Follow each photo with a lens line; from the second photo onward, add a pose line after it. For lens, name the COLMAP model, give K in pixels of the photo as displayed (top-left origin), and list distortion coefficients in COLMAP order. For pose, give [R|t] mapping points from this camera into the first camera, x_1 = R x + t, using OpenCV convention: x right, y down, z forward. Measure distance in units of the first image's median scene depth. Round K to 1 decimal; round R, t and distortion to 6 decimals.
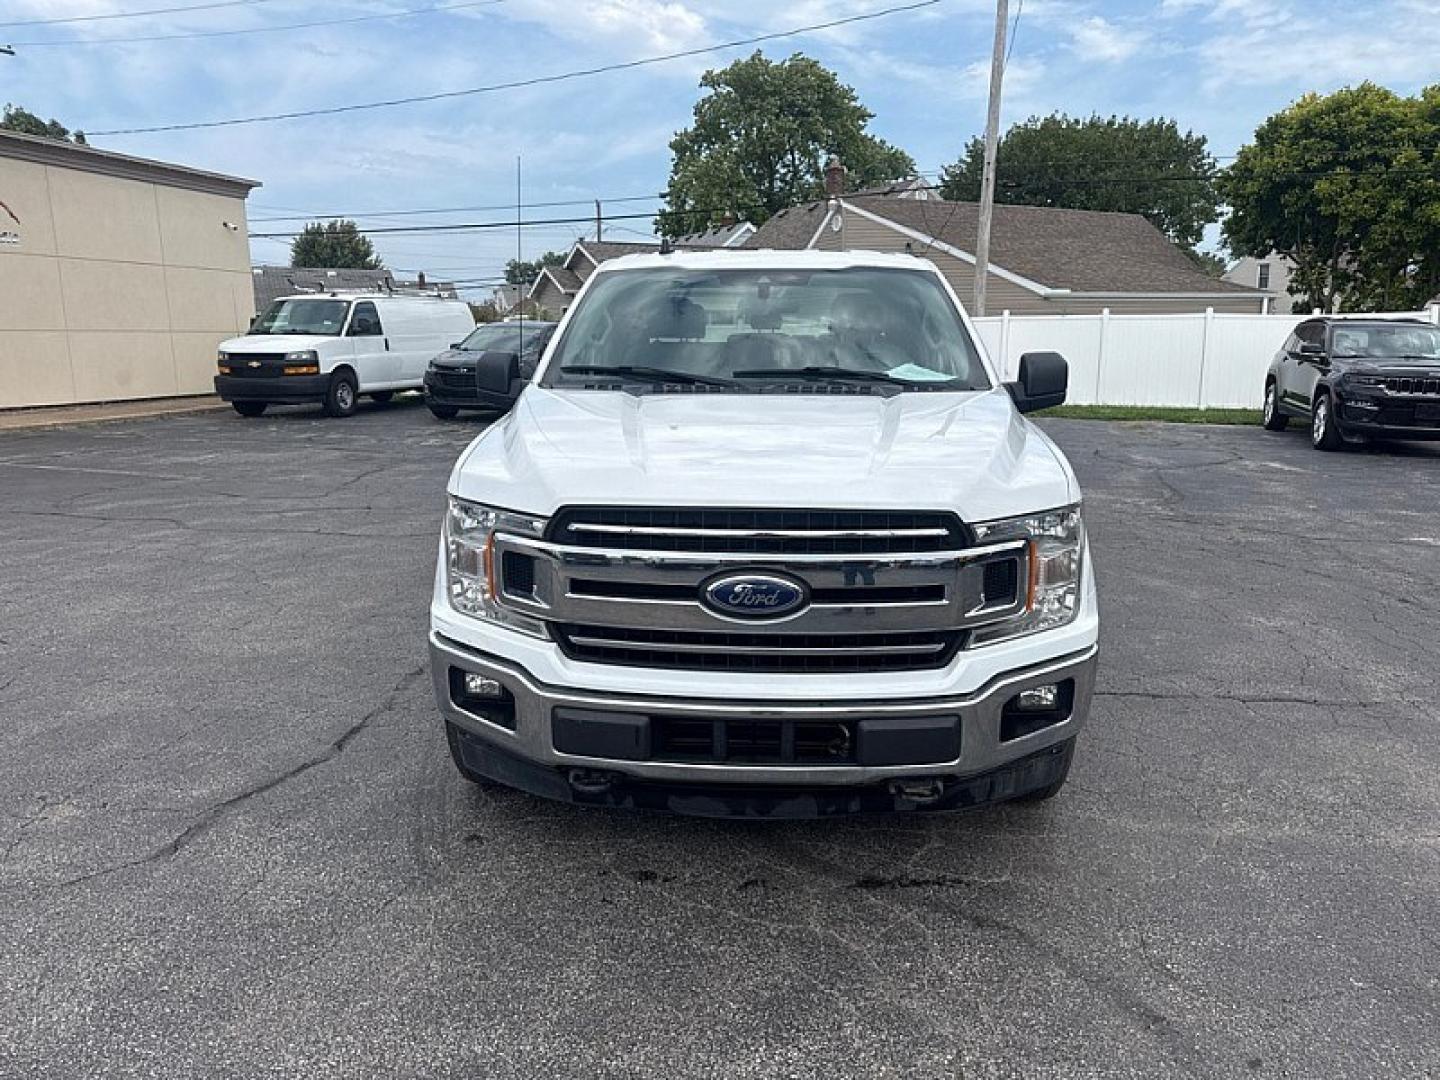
lens RADIAL K [[1023.0, 0, 717.5], [0, 1023.0, 538.7], [0, 0, 1]] dist [0.031574, -0.036875]
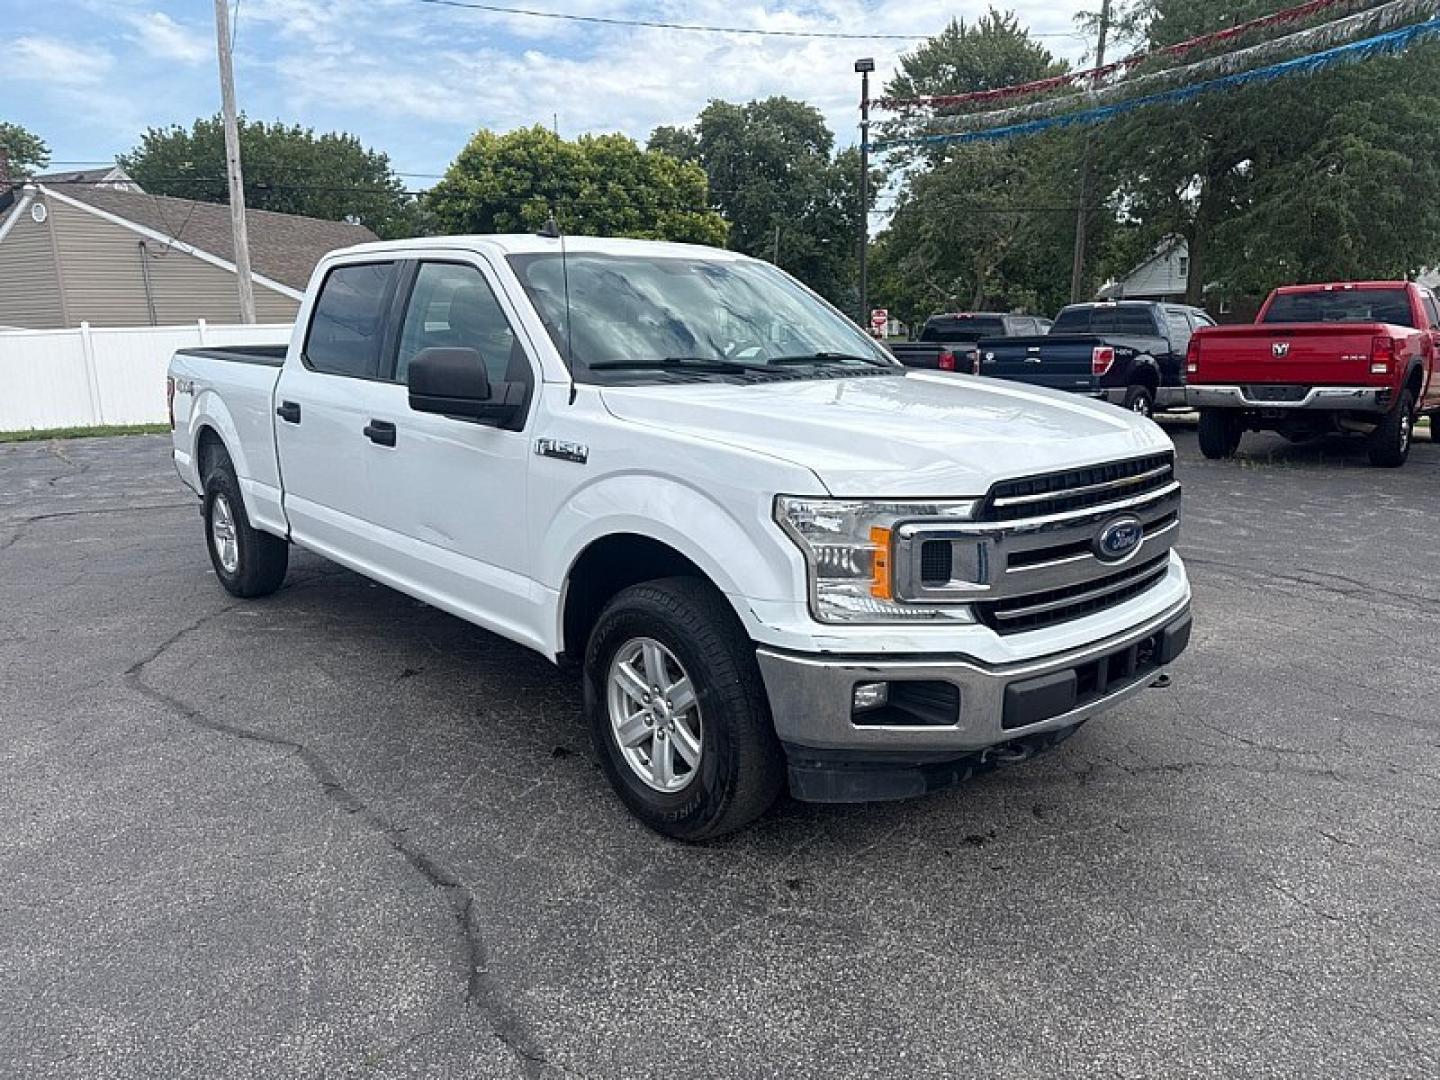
lens RADIAL K [[1023.0, 0, 718.7], [0, 1023.0, 541.1], [0, 0, 1]] dist [0.031574, -0.036875]
pose [[0.703782, -0.153651, 0.693601, -0.115279], [0.159746, 0.985555, 0.056236, -0.008336], [-0.692223, 0.071222, 0.718161, 0.052098]]
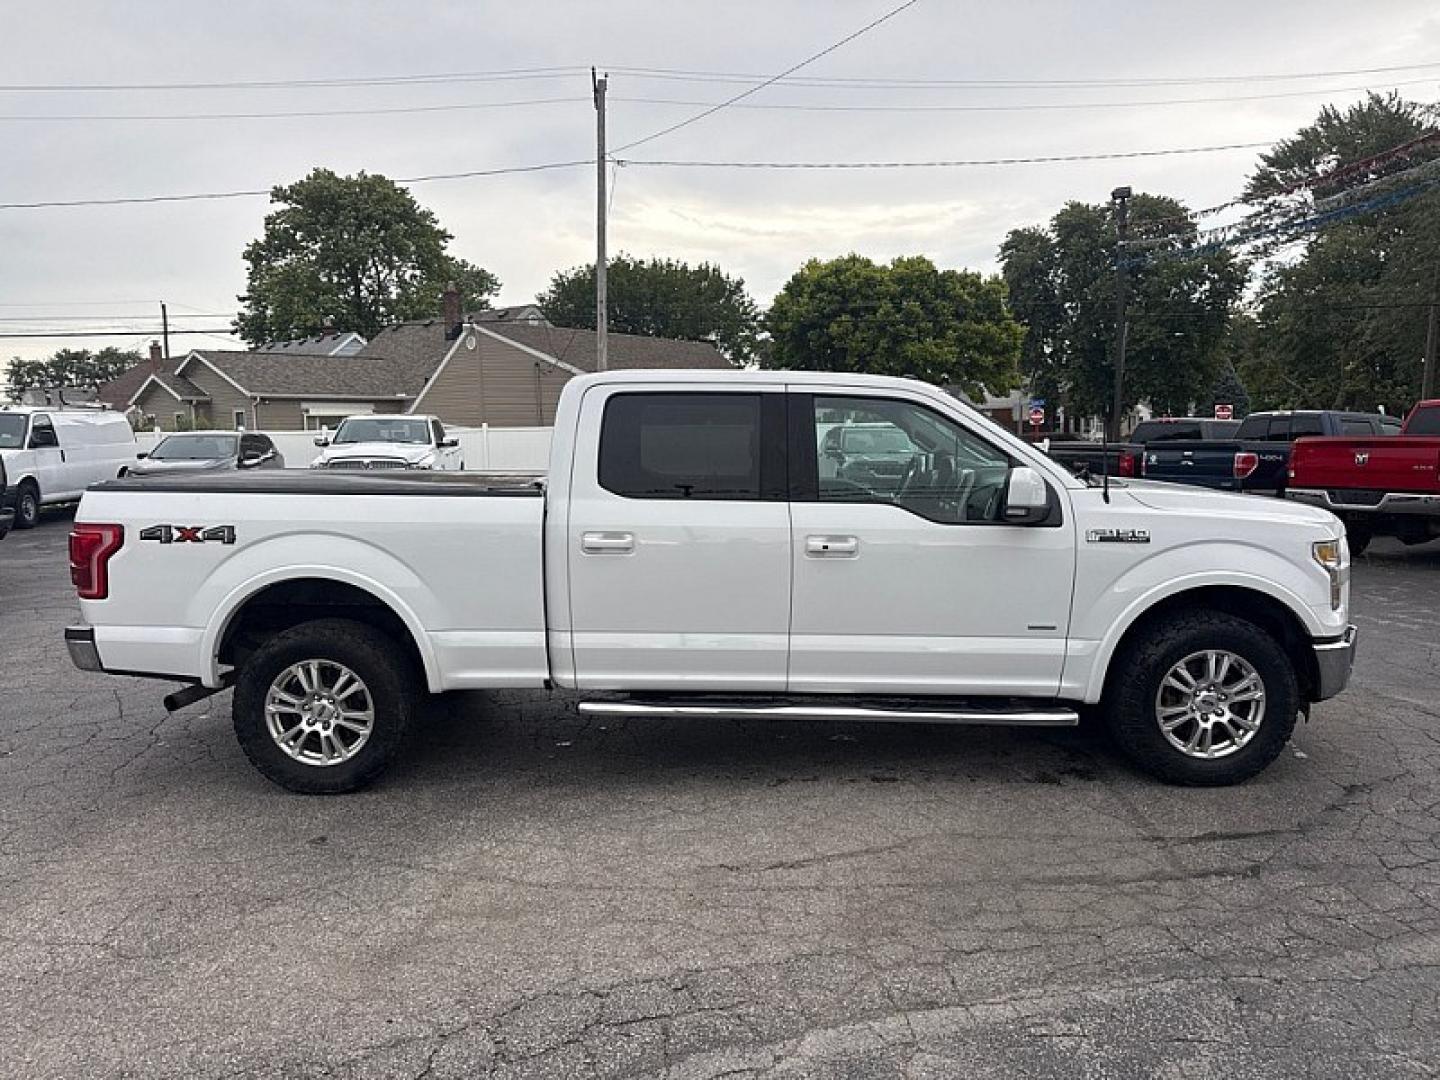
lens RADIAL K [[1023.0, 0, 723.0], [0, 1023.0, 552.2], [0, 0, 1]] dist [0.031574, -0.036875]
pose [[0.909310, -0.059355, 0.411864, -0.118538], [0.093237, 0.993671, -0.062647, 0.023000], [-0.405539, 0.095366, 0.909089, -0.138329]]
